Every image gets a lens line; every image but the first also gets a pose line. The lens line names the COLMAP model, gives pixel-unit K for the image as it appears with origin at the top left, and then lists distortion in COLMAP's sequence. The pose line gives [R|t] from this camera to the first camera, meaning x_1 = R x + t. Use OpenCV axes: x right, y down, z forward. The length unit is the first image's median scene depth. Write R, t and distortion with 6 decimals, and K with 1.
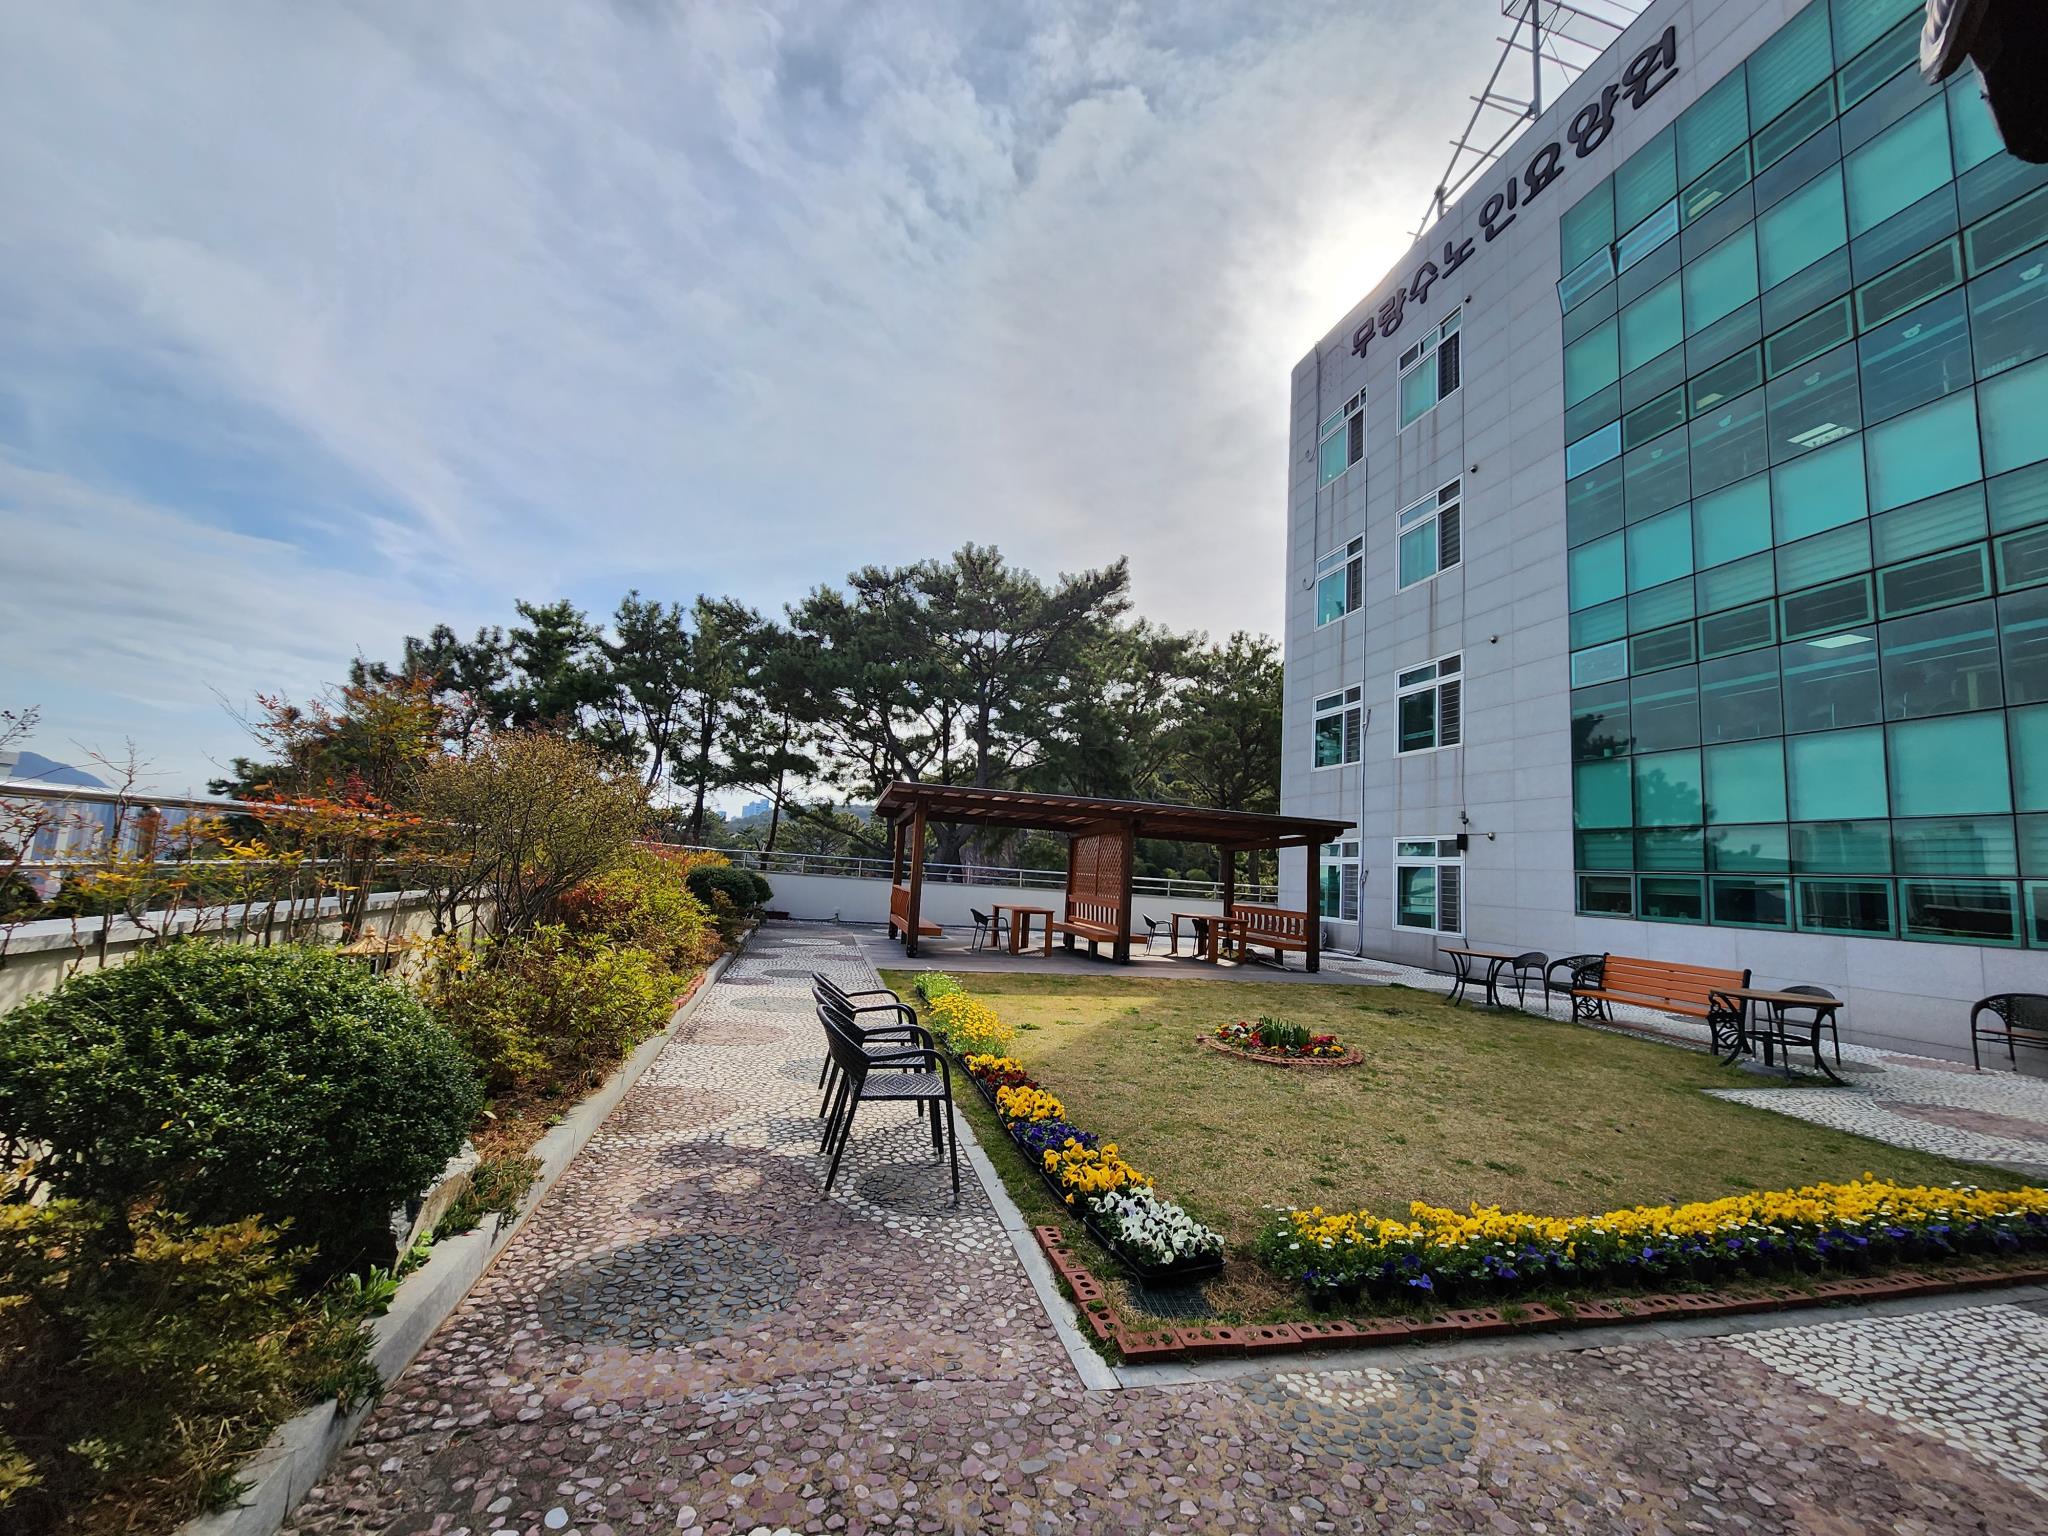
lens RADIAL K [[828.0, 0, 1023.3], [0, 828.0, 763.2], [0, 0, 1]] dist [-0.009270, -0.000129]
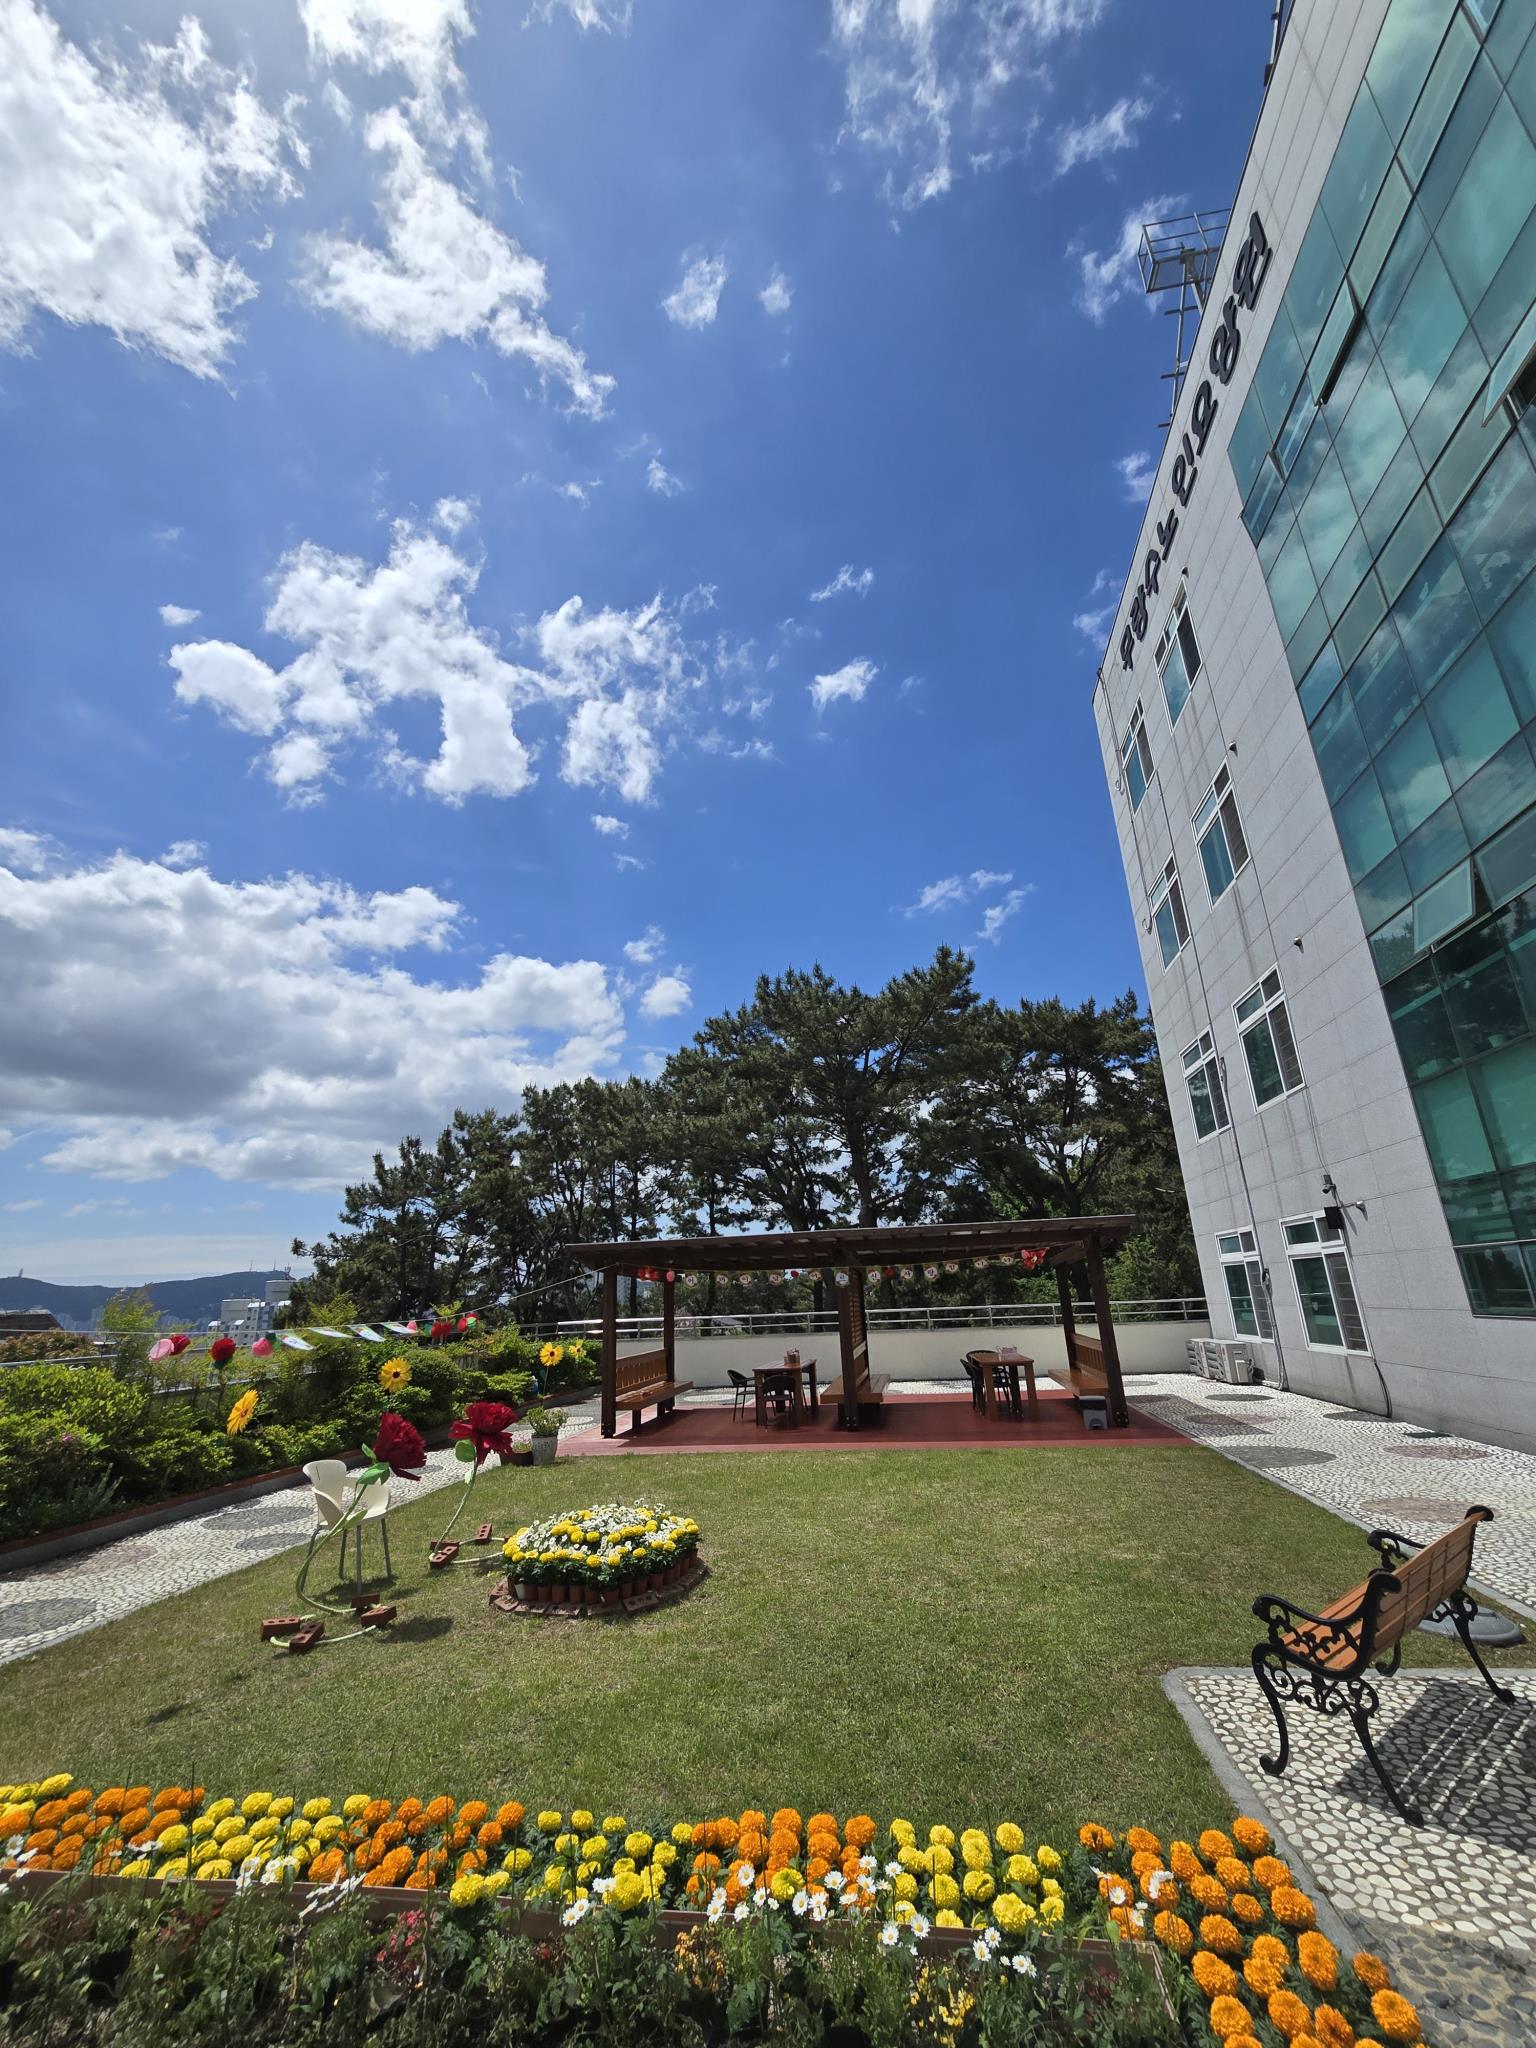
lens RADIAL K [[835.7, 0, 768.0], [0, 835.7, 1024.0], [0, 0, 1]] dist [-0.011295, -0.000472]
pose [[0.909218, -0.215730, -0.356065, 0.384118], [0.142023, 0.964690, -0.221819, 0.023392], [0.391345, 0.151112, 0.907752, 0.126968]]
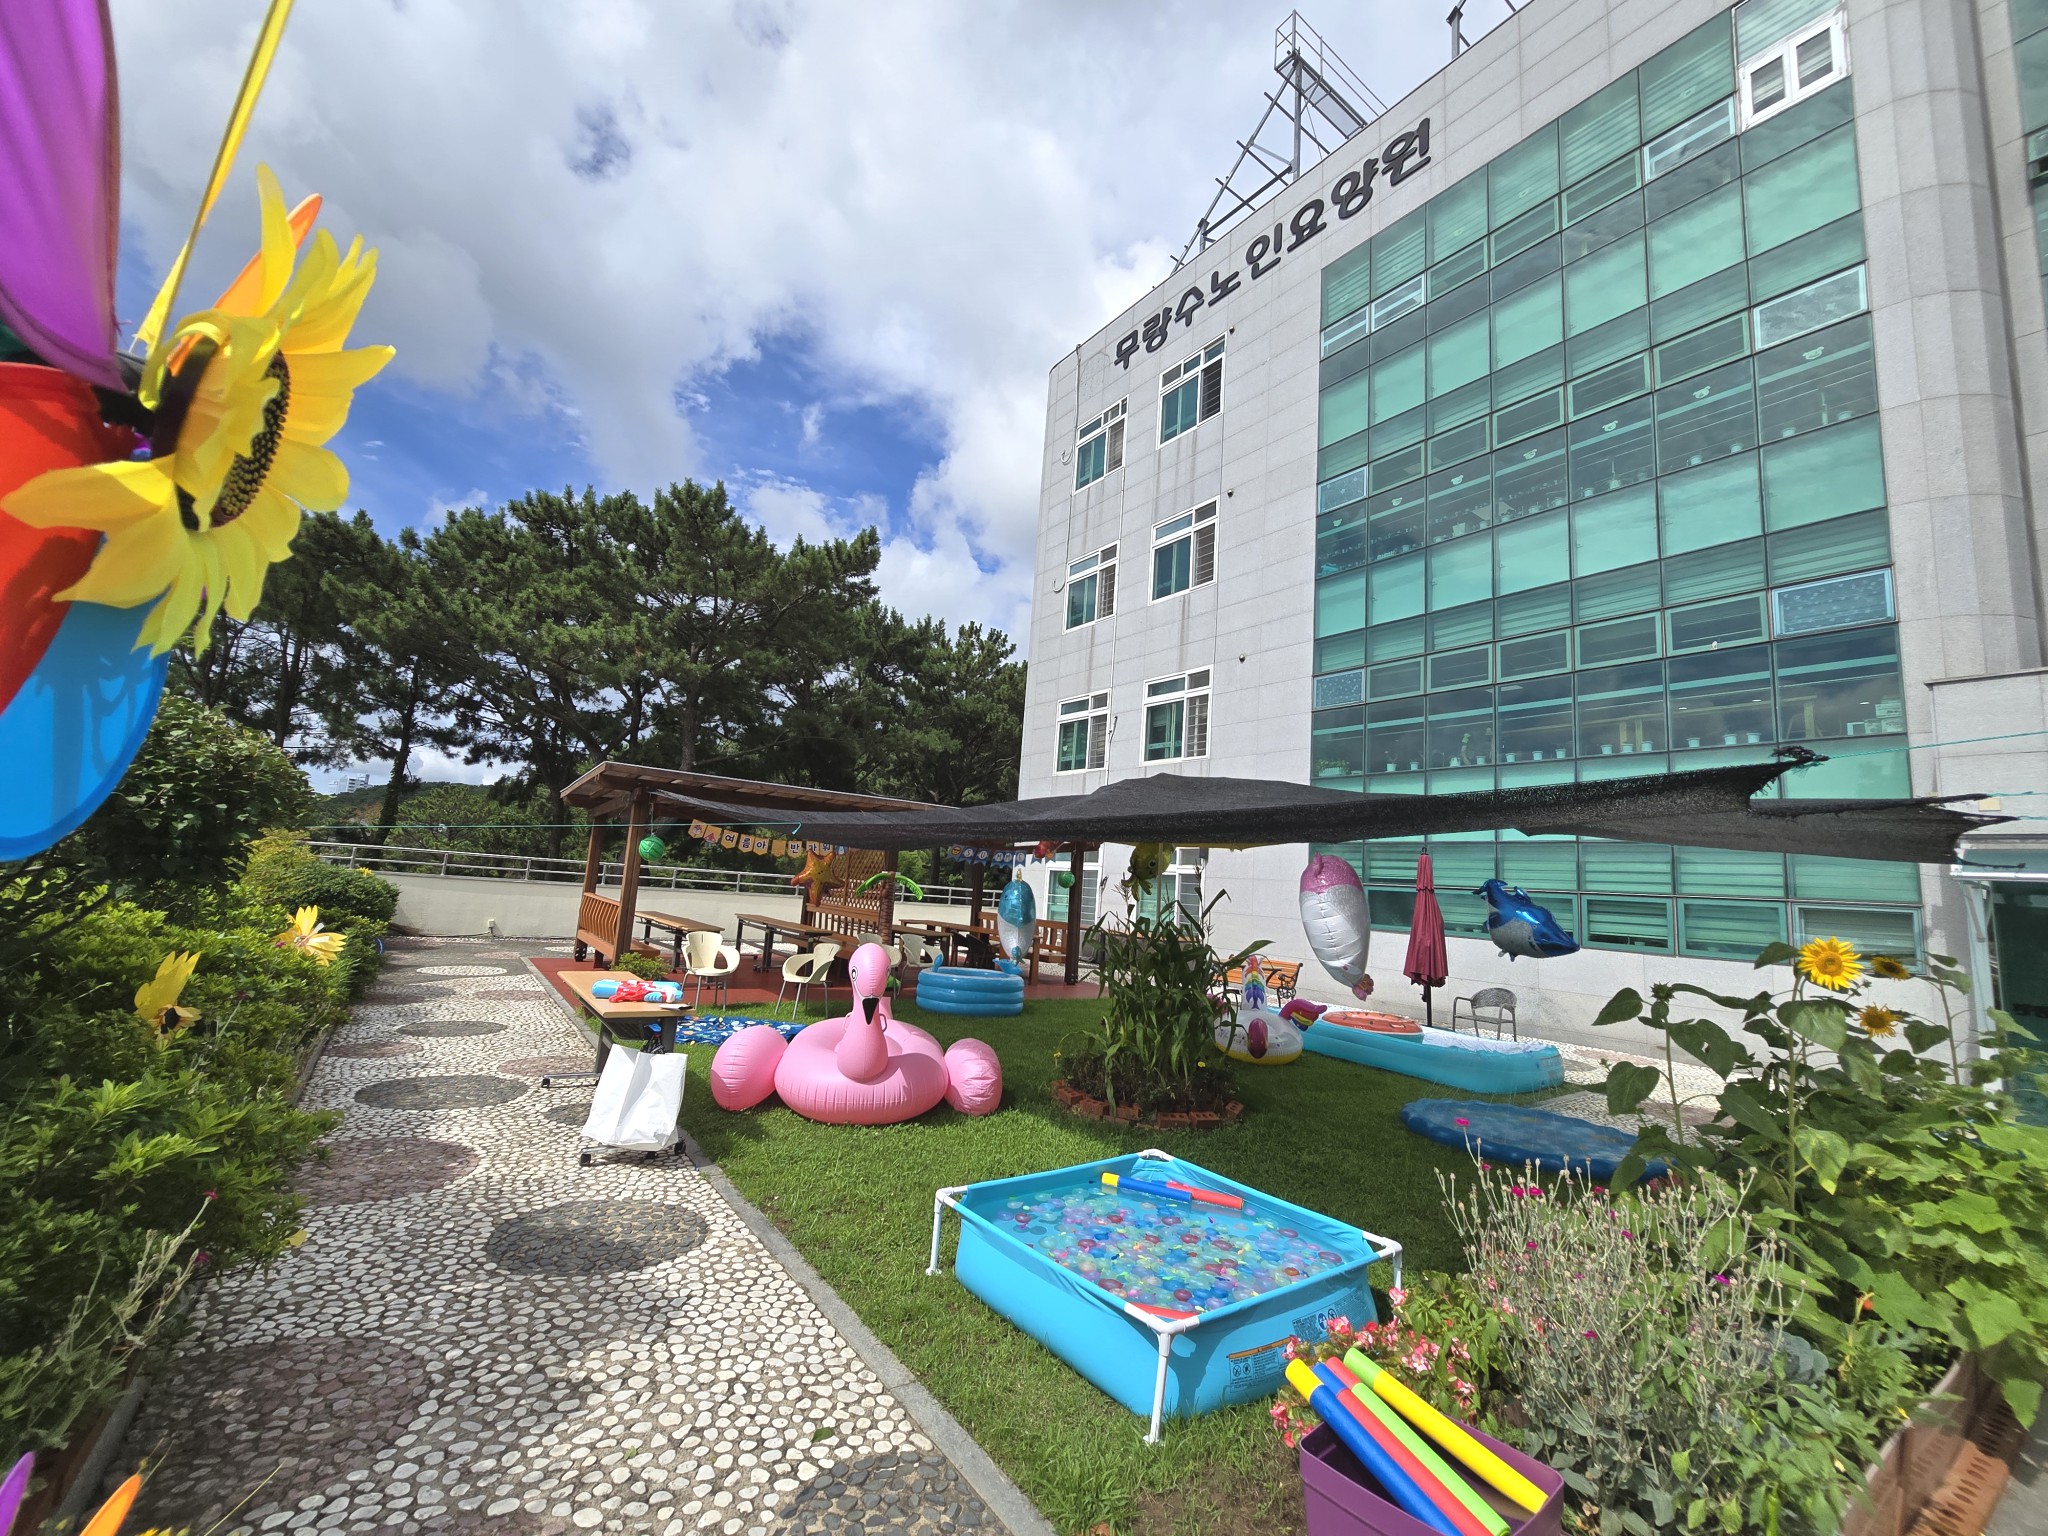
lens RADIAL K [[835.7, 0, 1024.0], [0, 835.7, 768.0], [0, 0, 1]] dist [-0.011295, -0.000472]
pose [[0.932328, 0.053128, 0.357690, -0.056233], [-0.056963, 0.998376, 0.000188, 0.004369], [-0.357099, -0.020550, 0.933840, 0.109361]]
